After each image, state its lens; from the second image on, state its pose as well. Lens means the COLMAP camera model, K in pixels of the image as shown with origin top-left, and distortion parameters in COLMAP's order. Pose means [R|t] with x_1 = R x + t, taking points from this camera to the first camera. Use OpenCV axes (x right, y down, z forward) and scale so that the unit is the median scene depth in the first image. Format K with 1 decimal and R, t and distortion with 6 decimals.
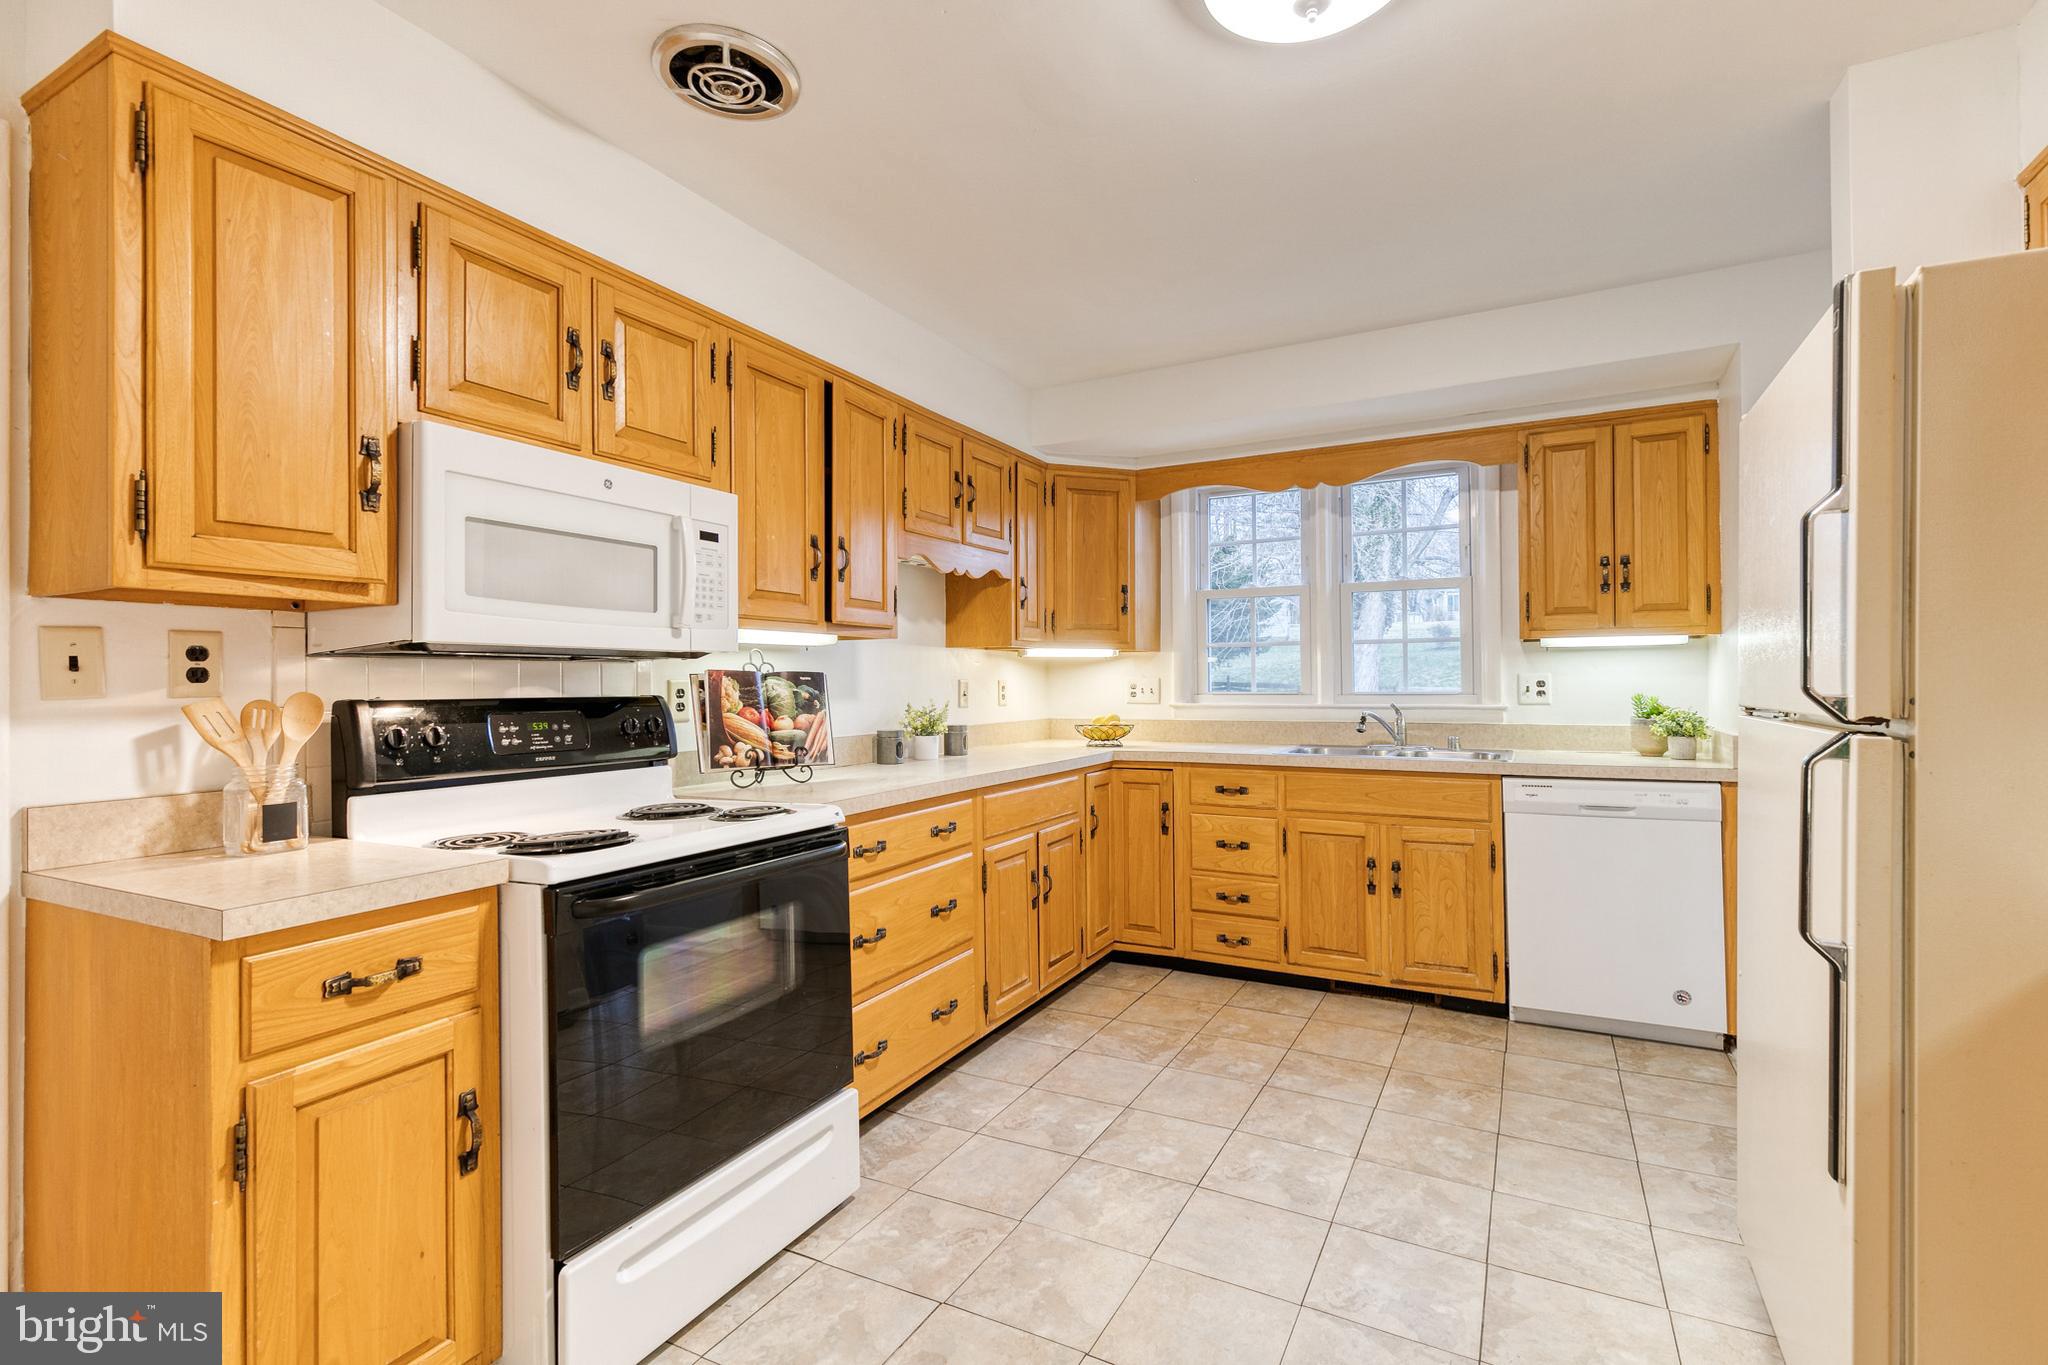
lens RADIAL K [[931.1, 0, 1040.6], [0, 931.1, 676.4], [0, 0, 1]] dist [0.015224, -0.009463]
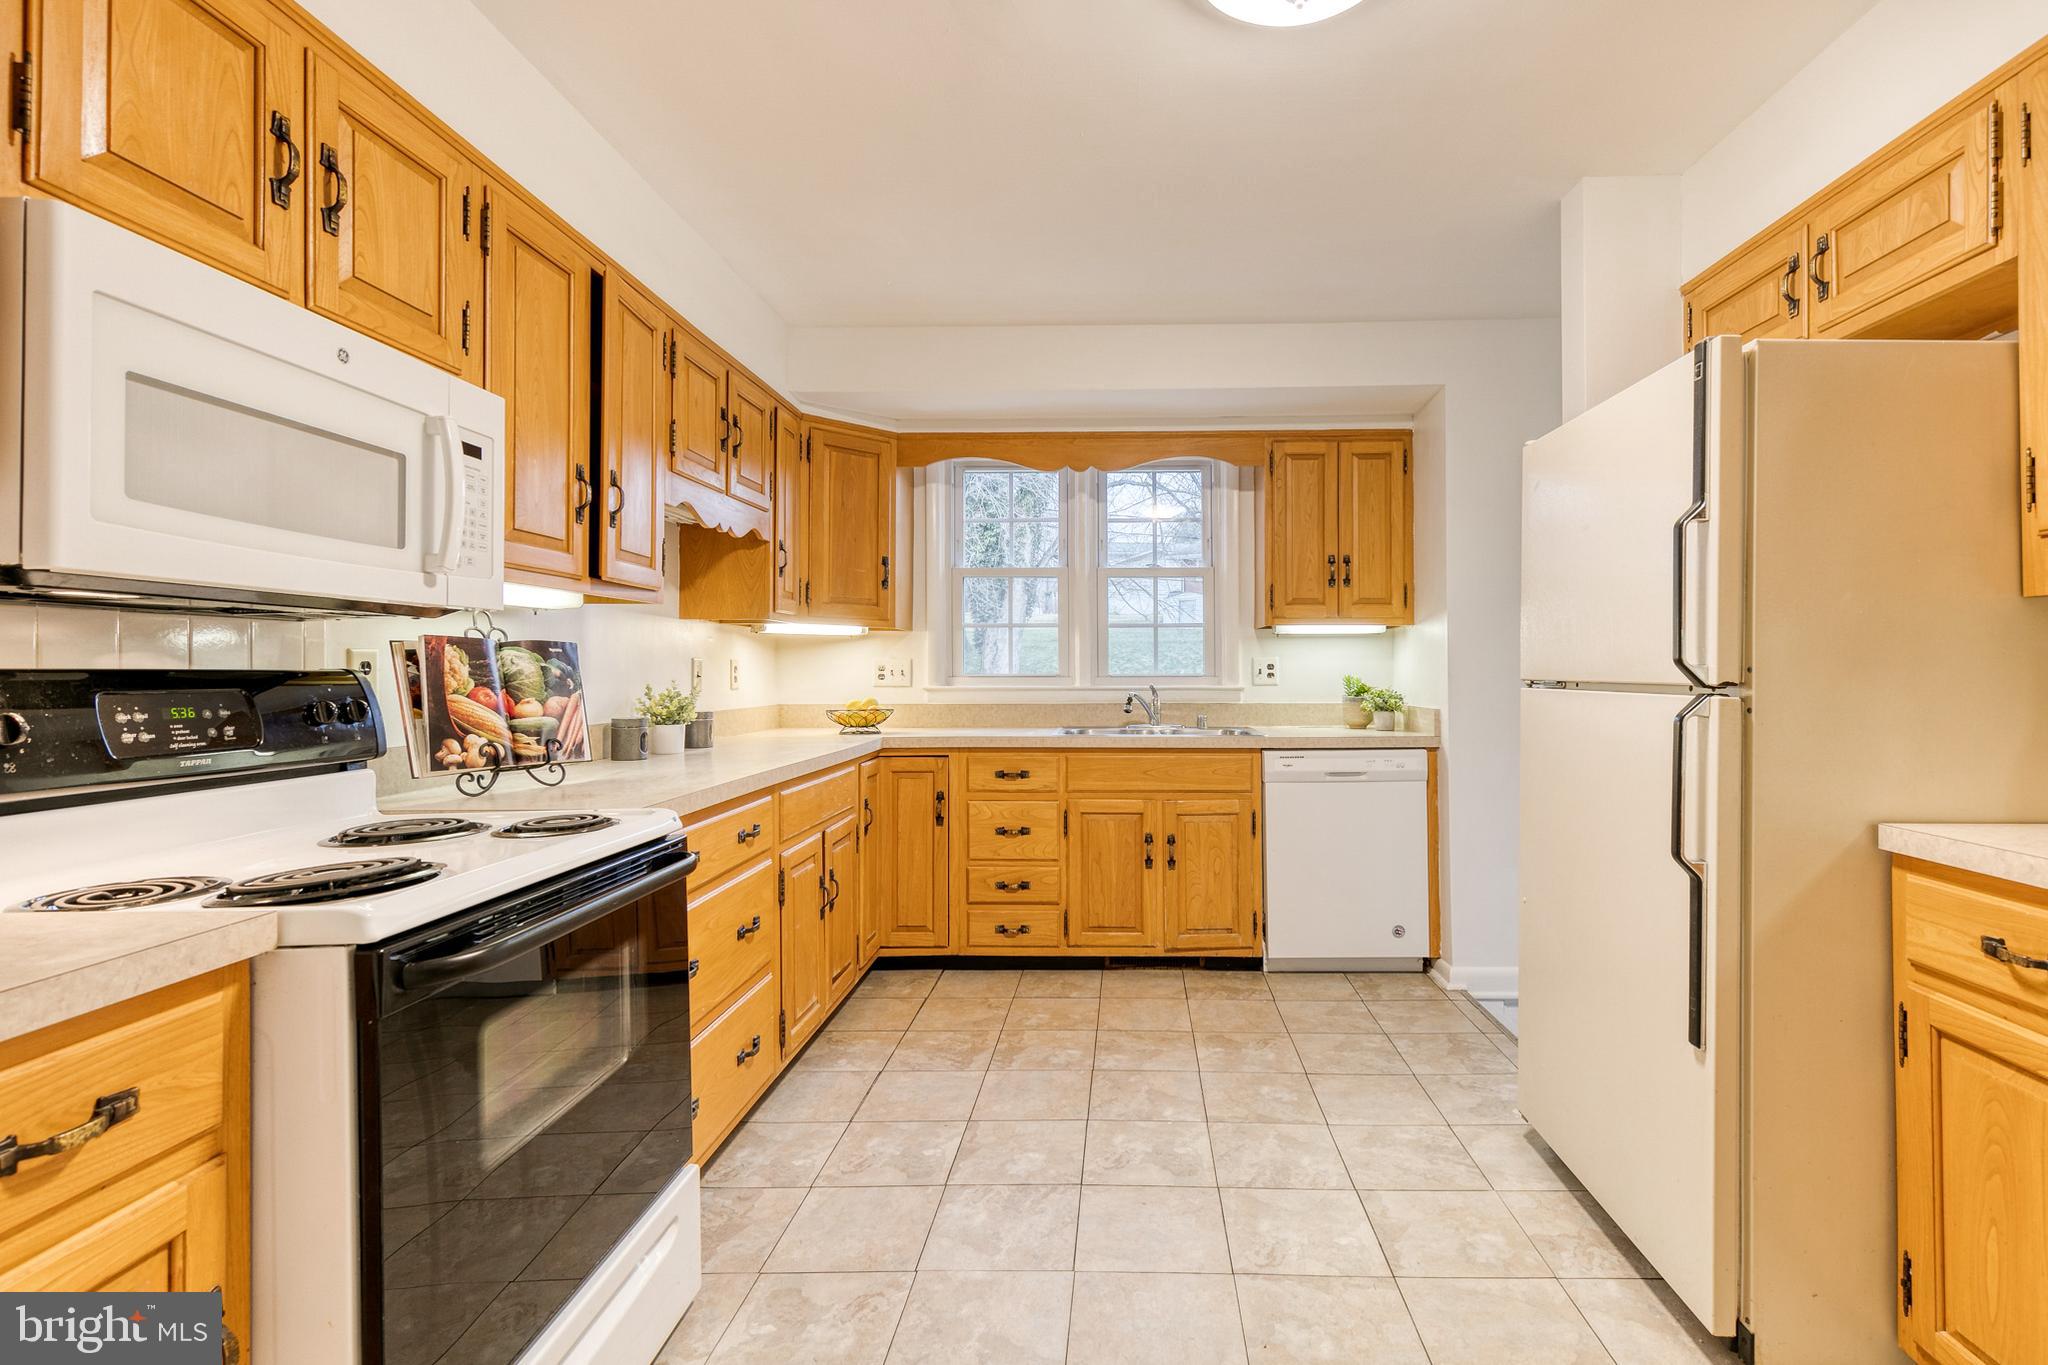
lens RADIAL K [[960.8, 0, 1109.2], [0, 960.8, 660.5], [0, 0, 1]] dist [0.012207, -0.001989]
pose [[0.892715, 0.009427, 0.450522, -0.173357], [-0.007126, 0.999951, -0.006803, 0.011072], [-0.450565, 0.002863, 0.892739, 0.071815]]
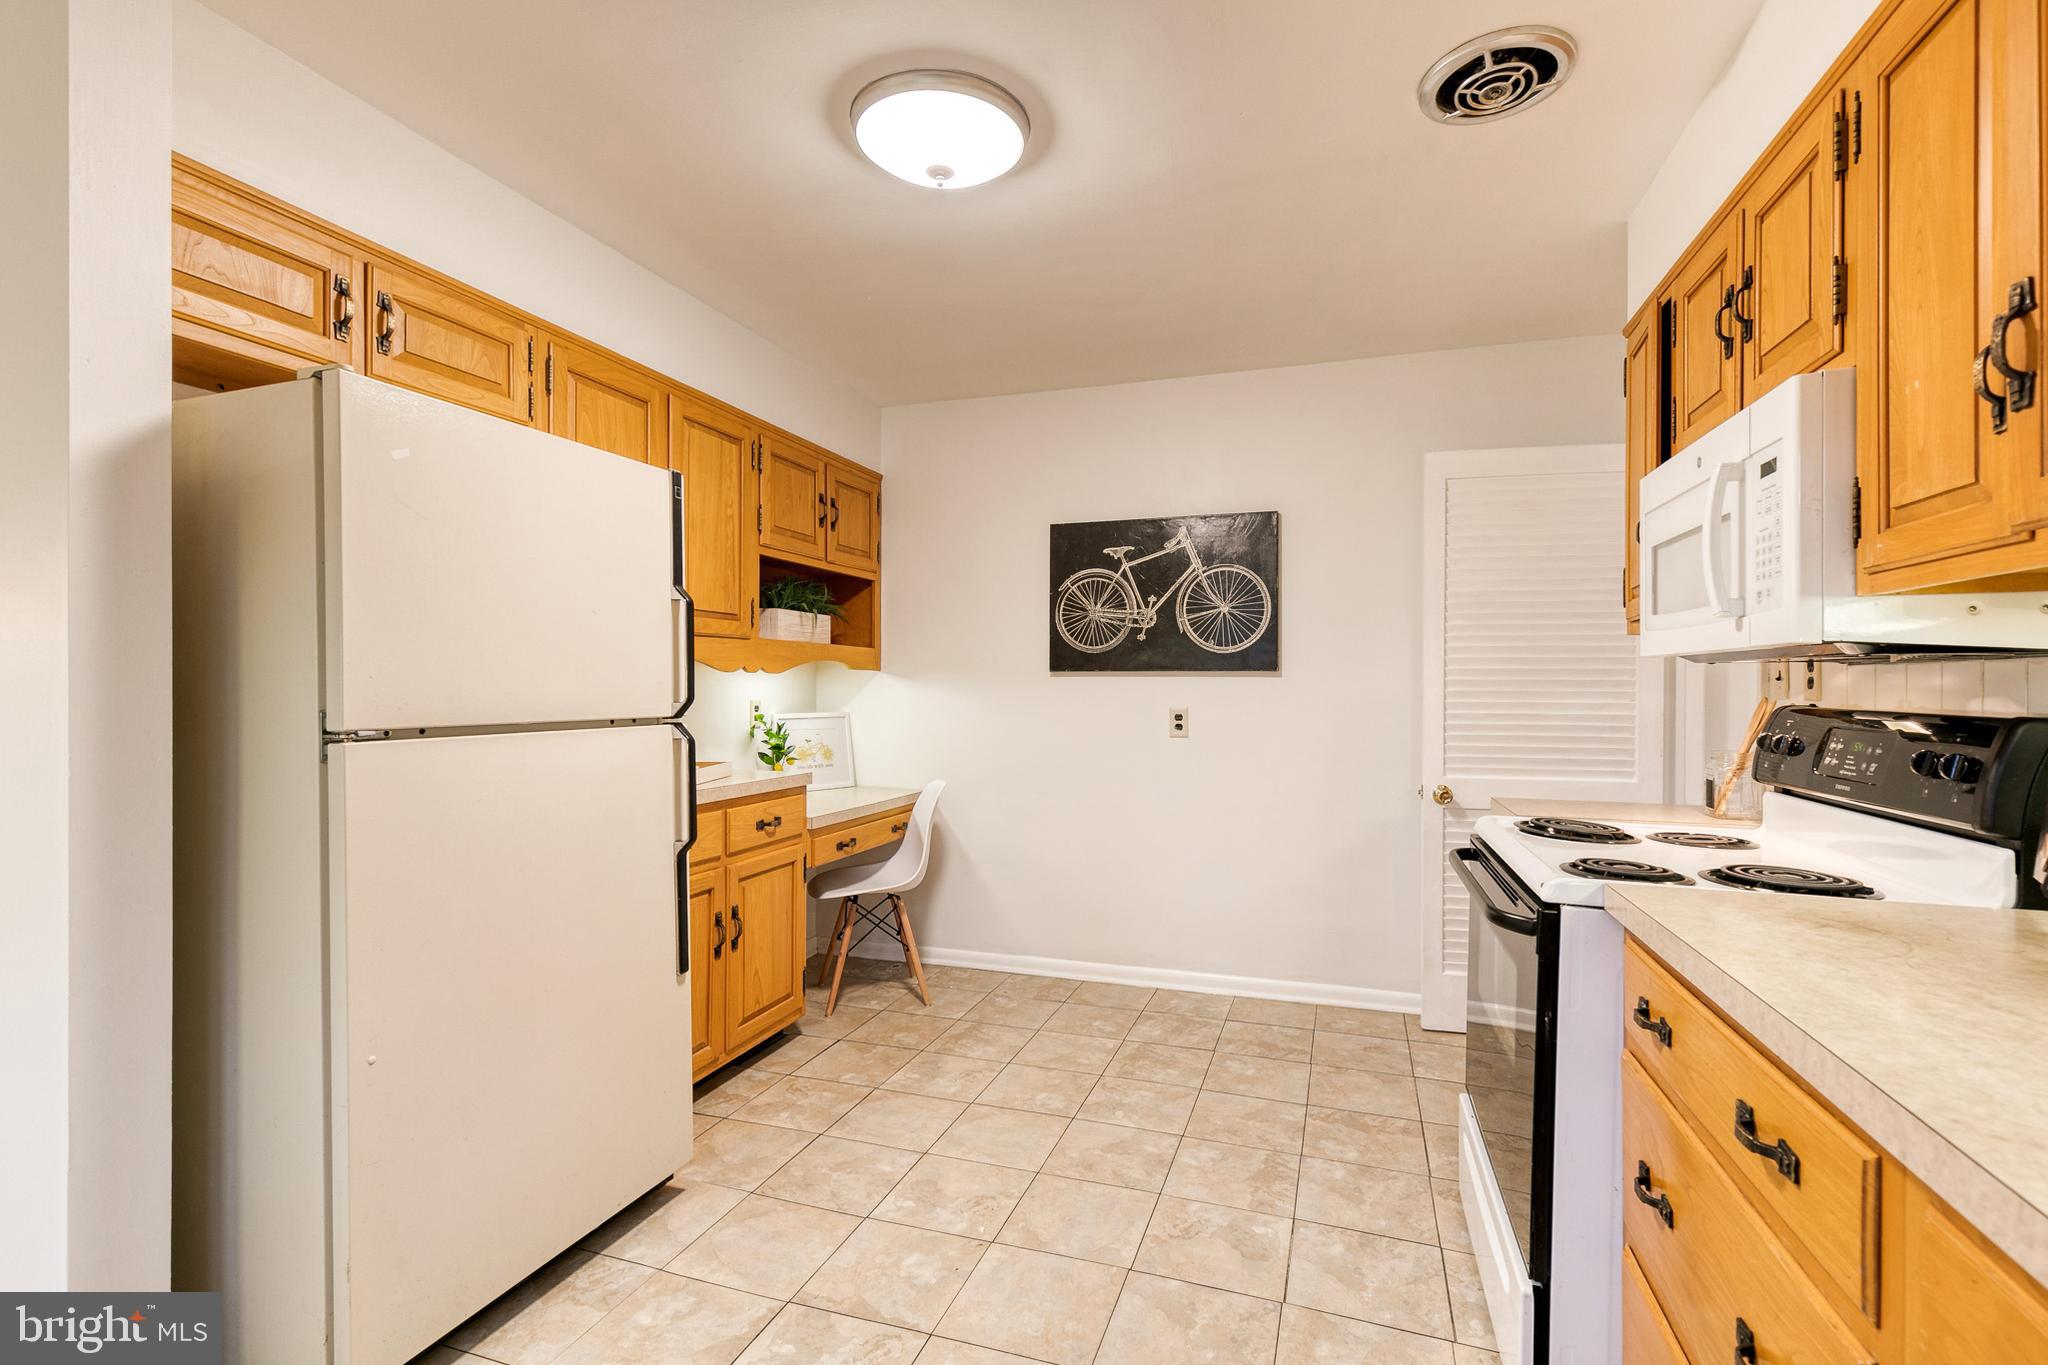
lens RADIAL K [[933.4, 0, 1046.3], [0, 933.4, 685.0], [0, 0, 1]] dist [0.009874, -0.001188]
pose [[-0.985544, 0.004836, -0.169349, 0.177746], [0.005558, 0.999977, -0.003785, -0.000645], [0.169327, -0.004672, -0.985549, 1.094173]]
